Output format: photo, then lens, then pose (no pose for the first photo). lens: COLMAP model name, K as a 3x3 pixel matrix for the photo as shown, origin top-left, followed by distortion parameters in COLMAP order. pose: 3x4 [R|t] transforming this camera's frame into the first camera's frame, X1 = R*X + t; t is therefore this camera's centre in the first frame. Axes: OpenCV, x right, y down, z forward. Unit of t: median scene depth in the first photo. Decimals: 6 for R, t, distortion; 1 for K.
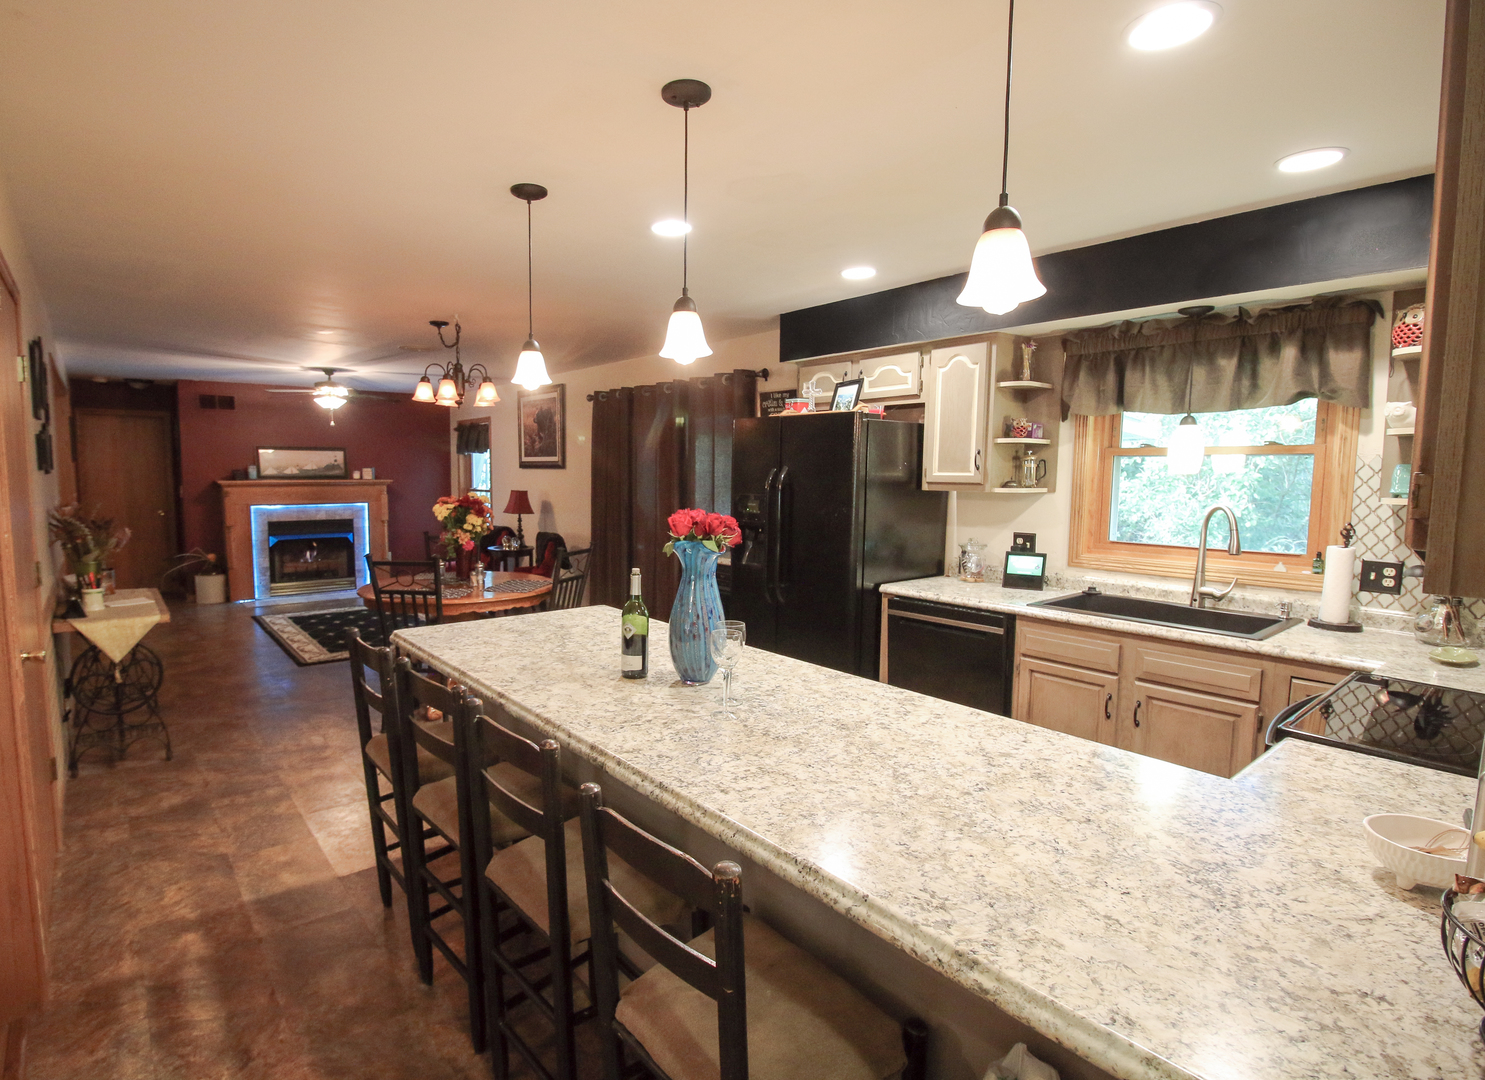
lens RADIAL K [[751.5, 0, 675.0], [0, 751.5, 546.4], [0, 0, 1]] dist [0.002622, -0.012864]
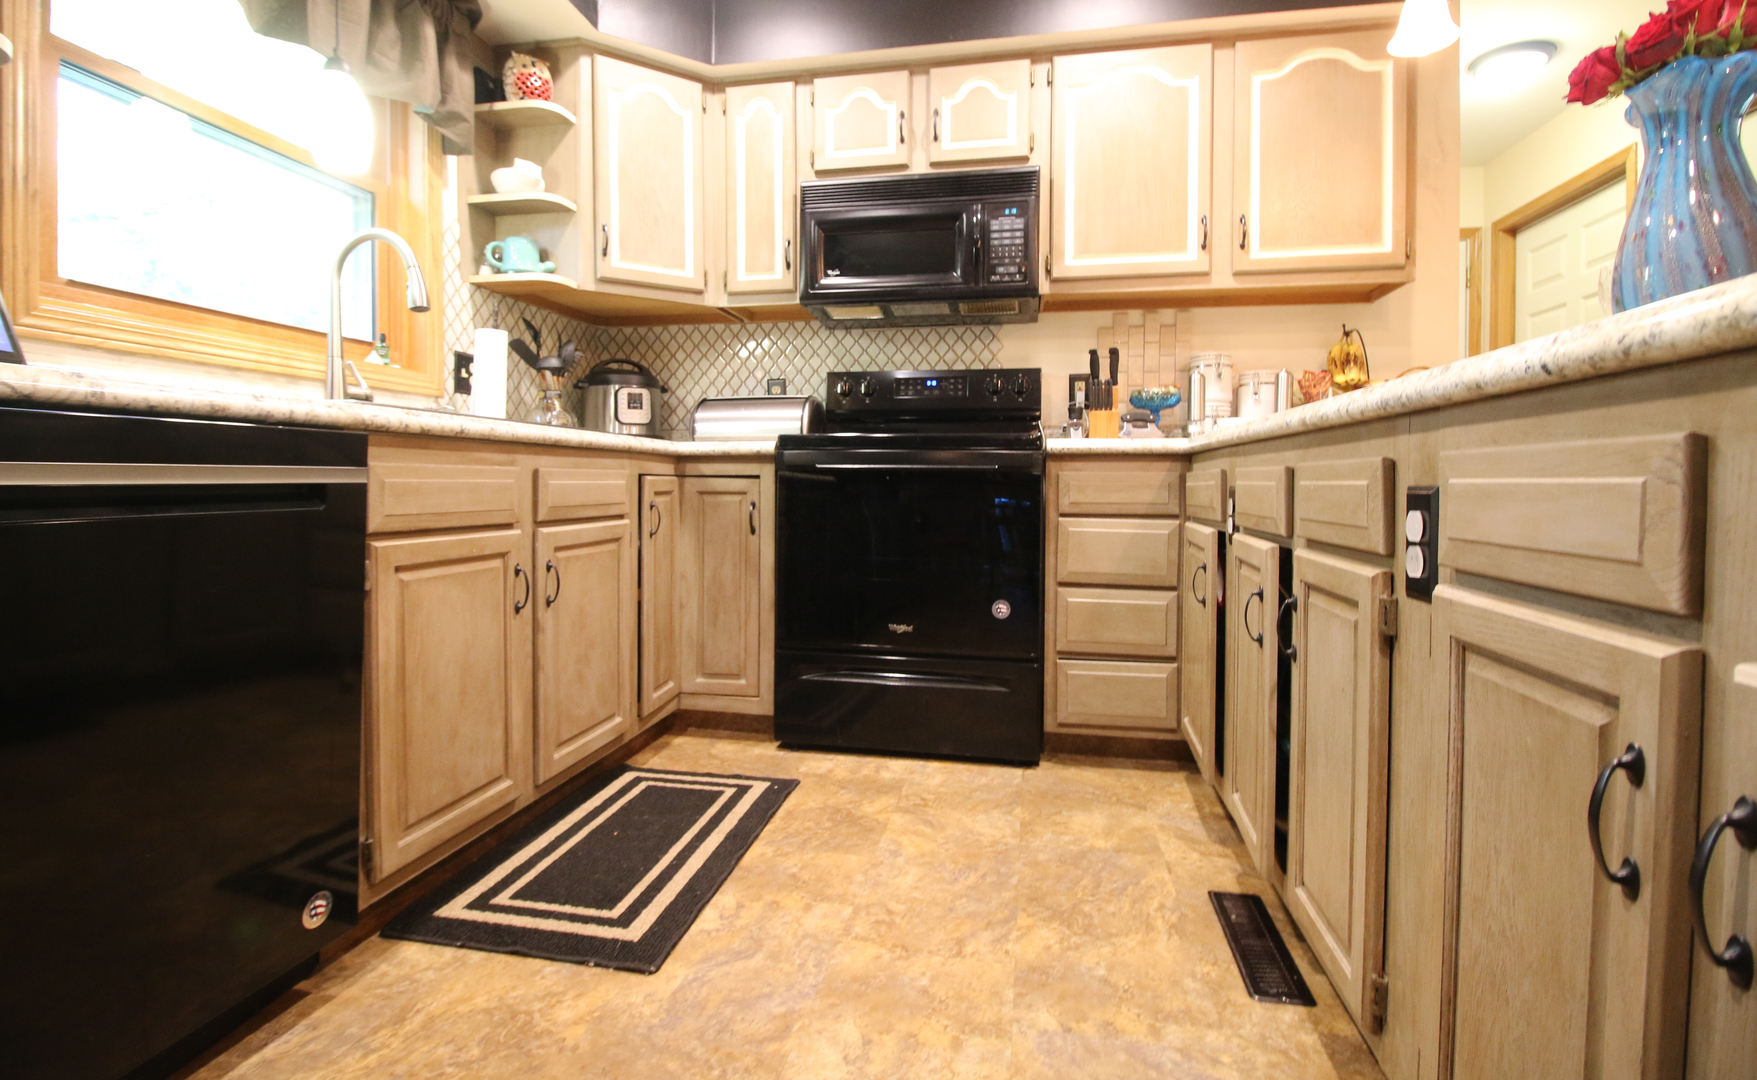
lens RADIAL K [[822.3, 0, 876.7], [0, 822.3, 499.7], [0, 0, 1]] dist [-0.003499, -0.000759]
pose [[-0.655178, -0.024615, 0.755073, -0.014846], [0.070263, 0.993152, 0.093343, 0.095206], [-0.752200, 0.114210, -0.648962, 0.971381]]
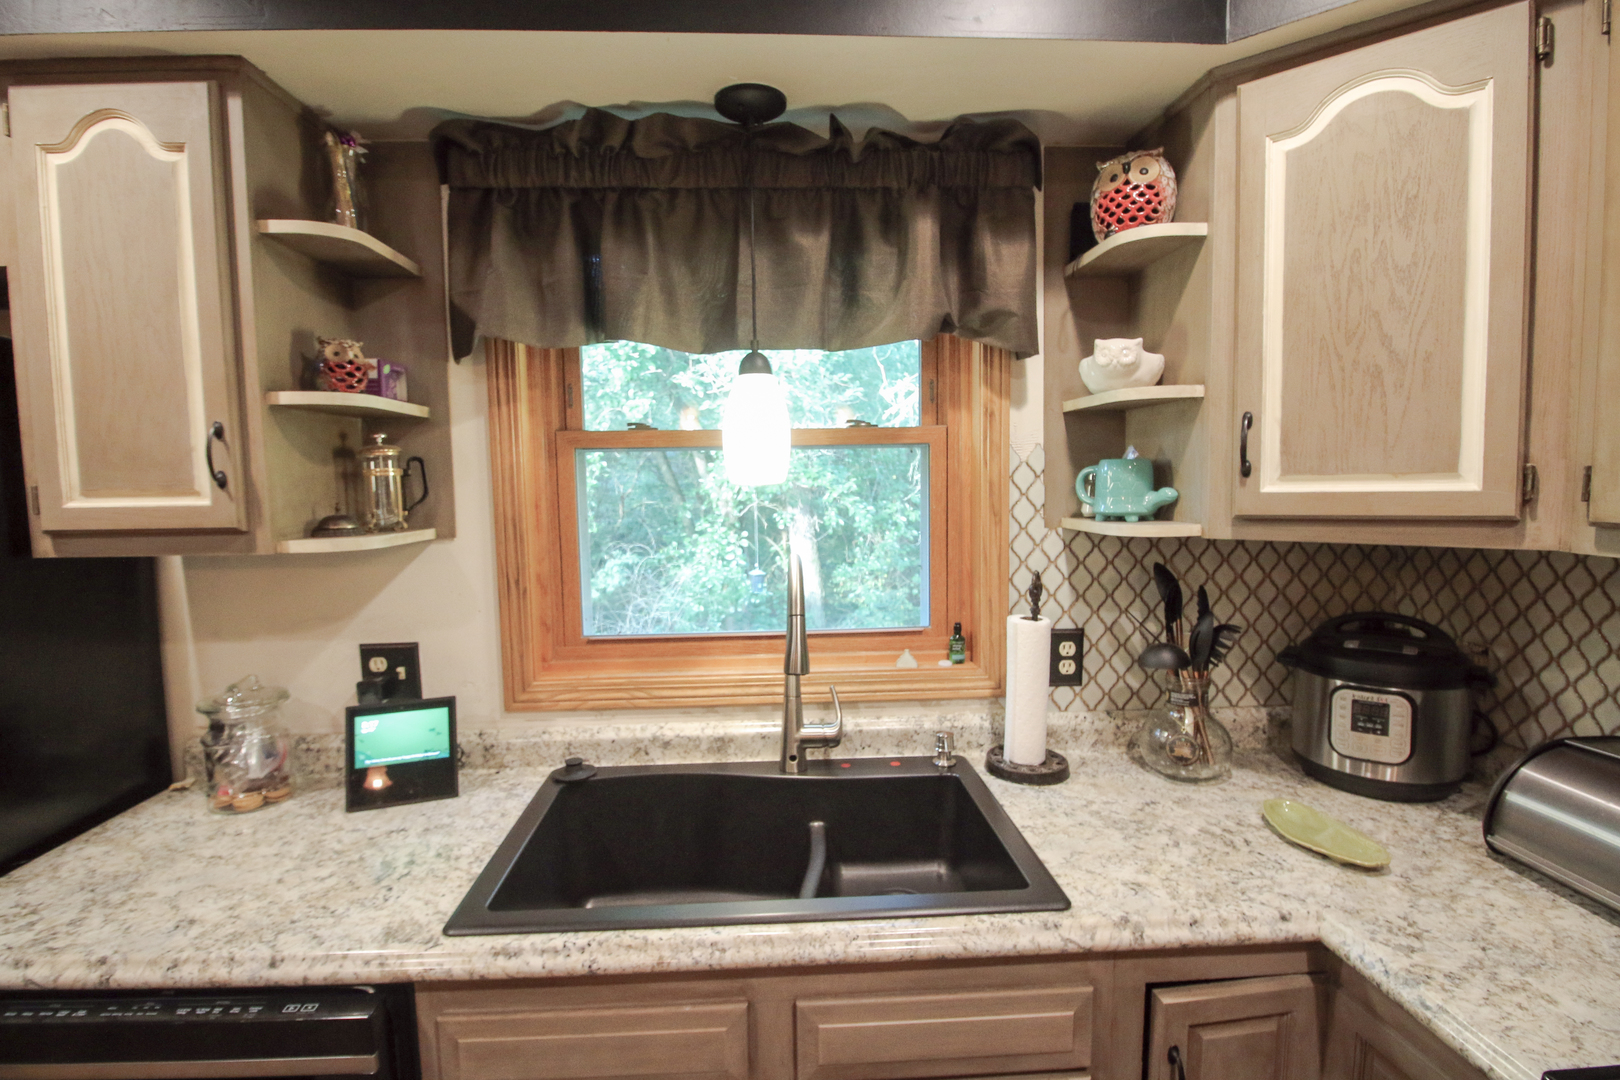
lens RADIAL K [[769.0, 0, 800.5], [0, 769.0, 543.6], [0, 0, 1]] dist [0.000676, -0.015111]
pose [[0.567619, -0.085408, 0.818850, 0.280998], [0.101025, 0.994314, 0.033681, -0.066060], [-0.817070, 0.063606, 0.573019, 0.630266]]
